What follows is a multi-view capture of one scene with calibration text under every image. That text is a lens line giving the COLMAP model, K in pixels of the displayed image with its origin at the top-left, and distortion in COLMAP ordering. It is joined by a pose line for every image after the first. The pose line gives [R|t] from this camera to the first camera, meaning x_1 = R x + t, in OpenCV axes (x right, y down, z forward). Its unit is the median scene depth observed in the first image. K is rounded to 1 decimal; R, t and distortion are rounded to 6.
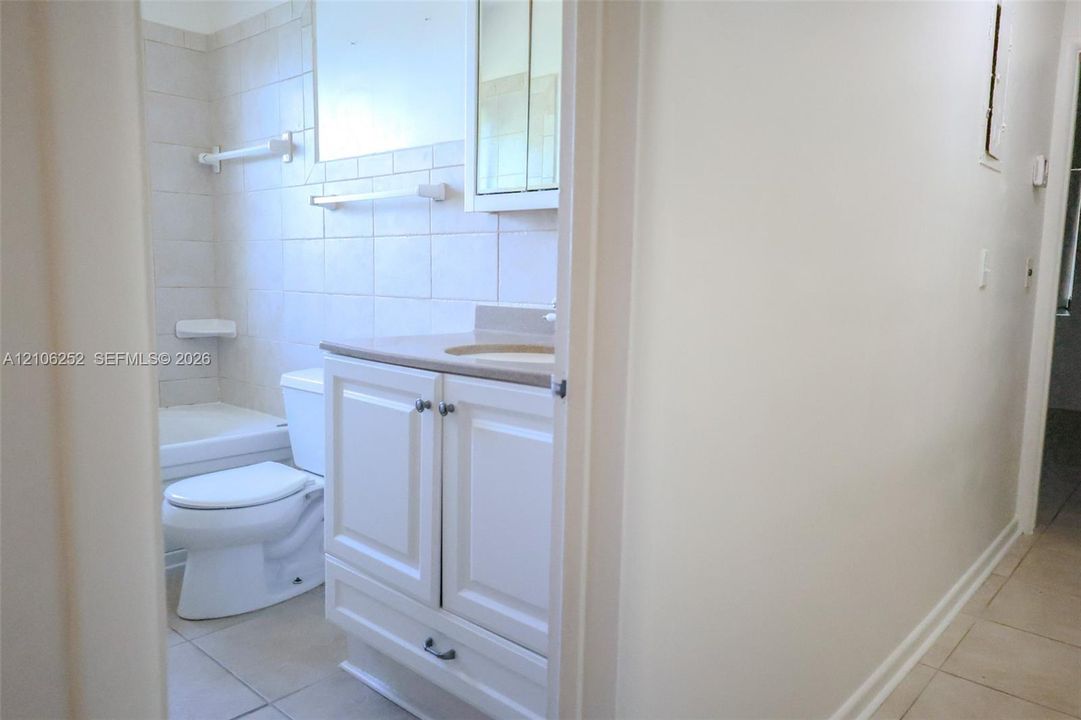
lens RADIAL K [[754.4, 0, 524.4], [0, 754.4, 358.8], [0, 0, 1]] dist [0.003840, -0.001558]
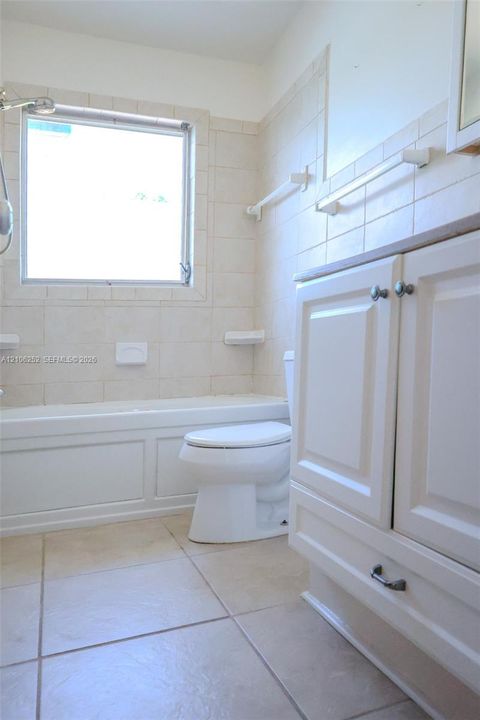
lens RADIAL K [[511.8, 0, 295.0], [0, 511.8, 415.2], [0, 0, 1]] dist [0.014612, 0.000785]
pose [[0.920202, 0.025035, -0.390642, 0.010288], [-0.042789, 0.998406, -0.036809, 0.193706], [0.389098, 0.050587, 0.919806, 0.355744]]
